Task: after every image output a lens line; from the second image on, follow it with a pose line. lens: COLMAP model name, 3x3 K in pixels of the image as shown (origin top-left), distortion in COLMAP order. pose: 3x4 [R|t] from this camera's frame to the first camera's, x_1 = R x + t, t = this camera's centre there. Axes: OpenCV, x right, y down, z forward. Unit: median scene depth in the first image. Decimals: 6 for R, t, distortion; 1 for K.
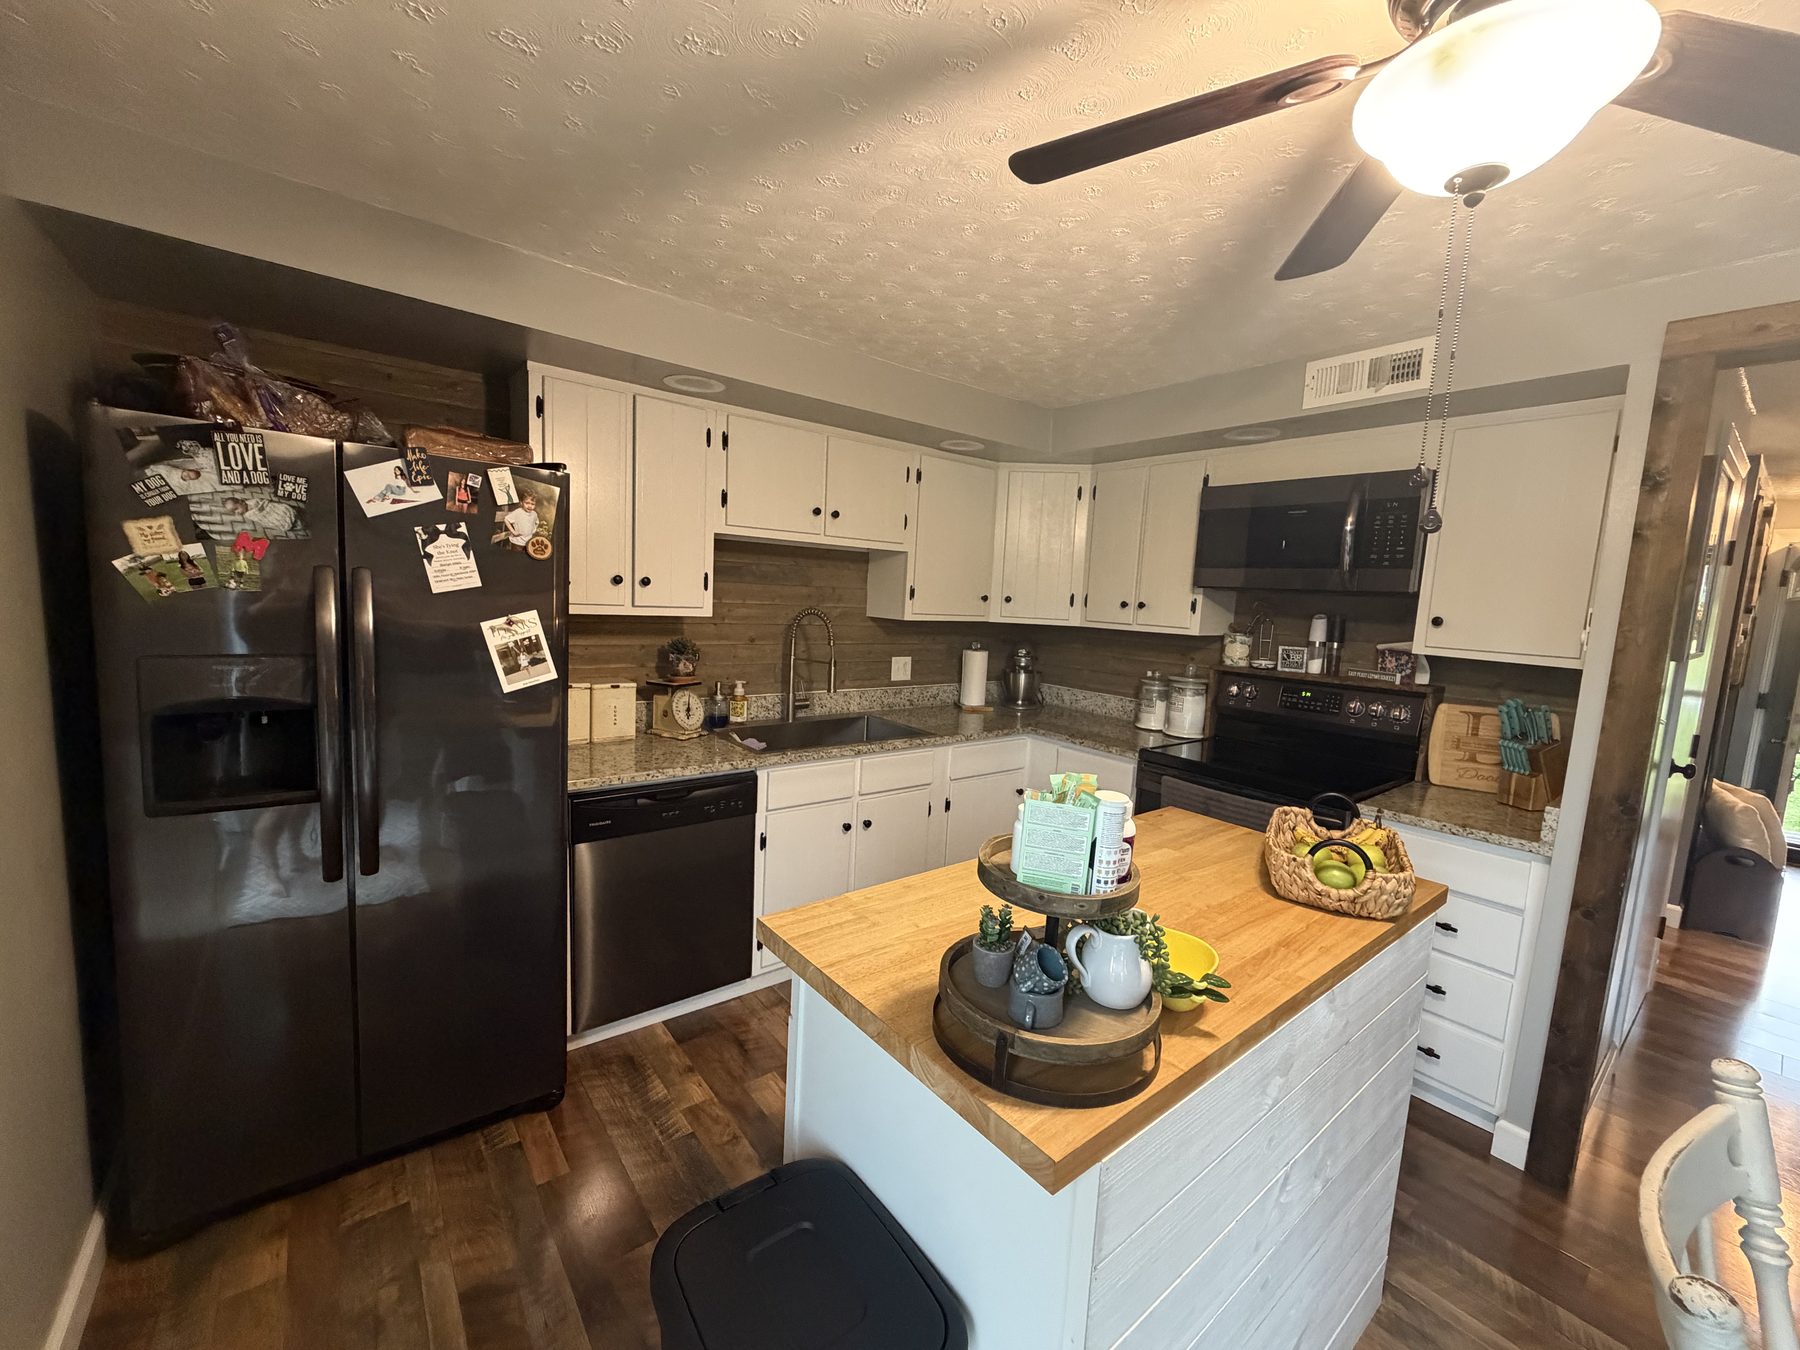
lens RADIAL K [[714.8, 0, 893.8], [0, 714.8, 676.7], [0, 0, 1]] dist [0.000004, -0.000253]
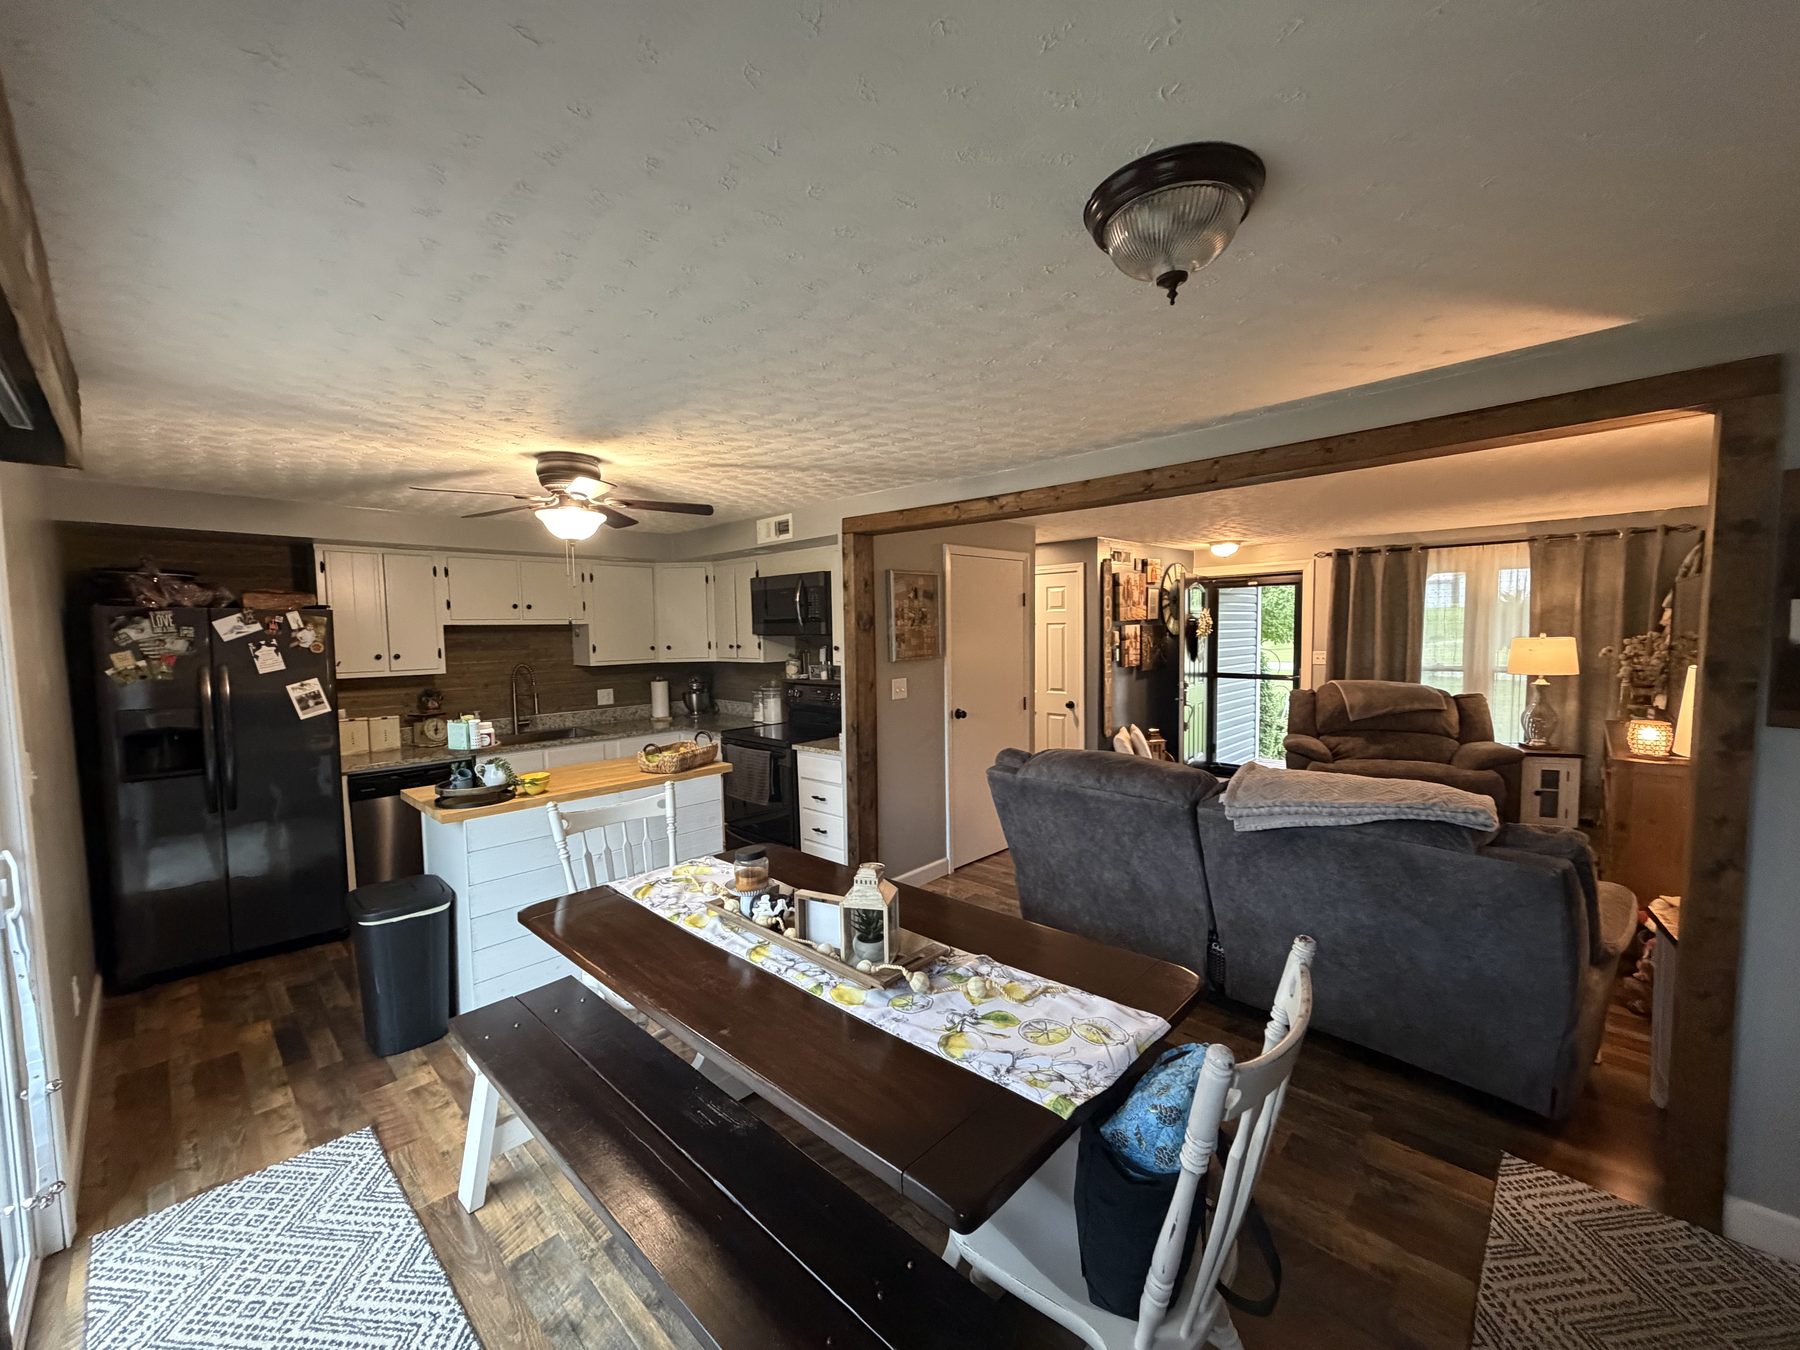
lens RADIAL K [[714.8, 0, 893.8], [0, 714.8, 676.7], [0, 0, 1]] dist [0.000004, -0.000253]
pose [[0.987796, -0.075387, 0.136291, 0.789224], [0.081784, 0.995766, -0.041959, 0.114888], [-0.132551, 0.052594, 0.989780, -1.150990]]
